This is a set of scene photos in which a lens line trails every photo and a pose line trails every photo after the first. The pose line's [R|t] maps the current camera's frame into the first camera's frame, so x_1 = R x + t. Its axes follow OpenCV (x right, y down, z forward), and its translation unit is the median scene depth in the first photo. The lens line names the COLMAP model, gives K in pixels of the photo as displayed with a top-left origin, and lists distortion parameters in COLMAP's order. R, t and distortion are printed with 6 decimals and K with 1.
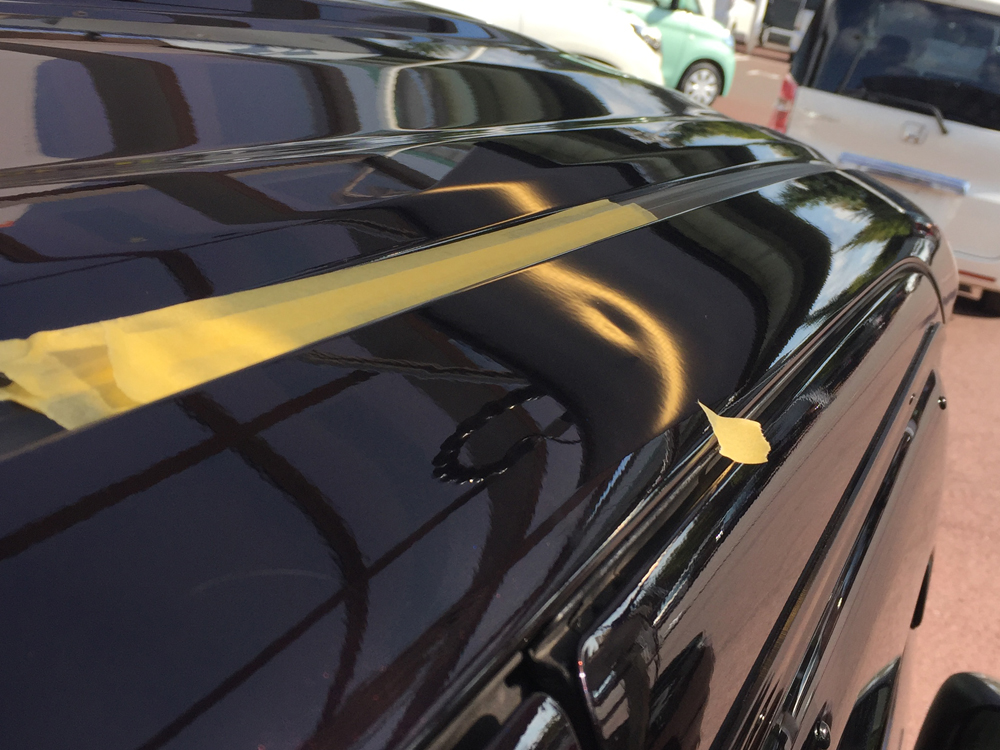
lens RADIAL K [[844.5, 0, 500.0], [0, 844.5, 415.7], [0, 0, 1]] dist [-0.002264, 0.000376]
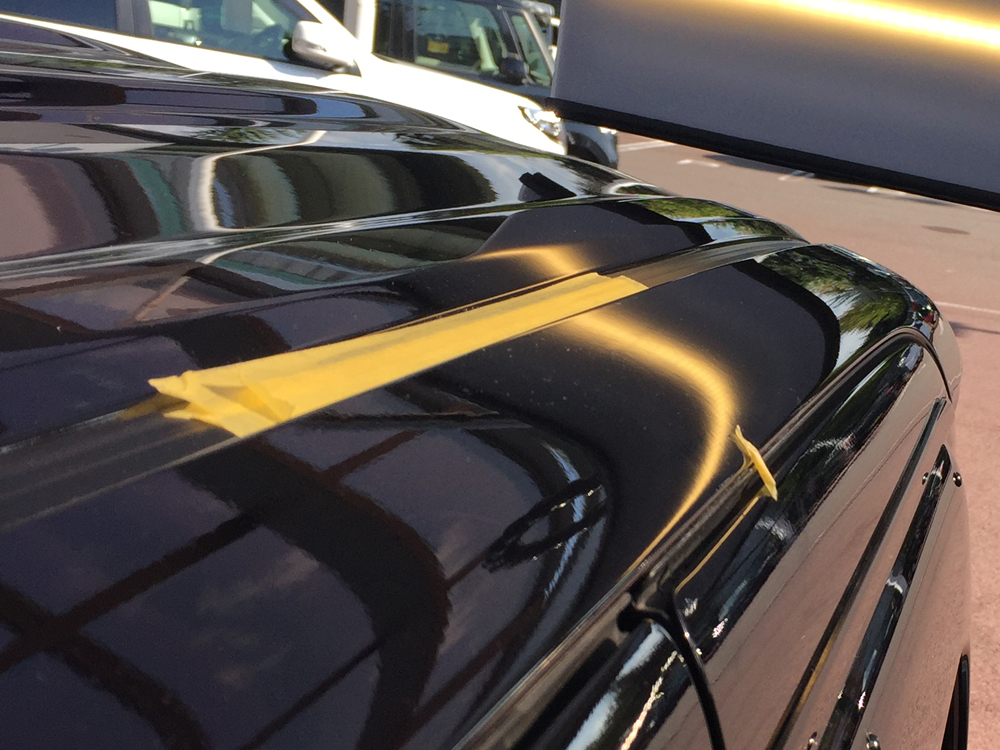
lens RADIAL K [[751.5, 0, 500.0], [0, 751.5, 375.0], [0, 0, 1]] dist [-0.035992, -0.001116]
pose [[0.996633, -0.012119, -0.081093, 0.168707], [0.004198, 0.995262, -0.097138, -0.103799], [0.081886, 0.096471, 0.991962, 0.259964]]
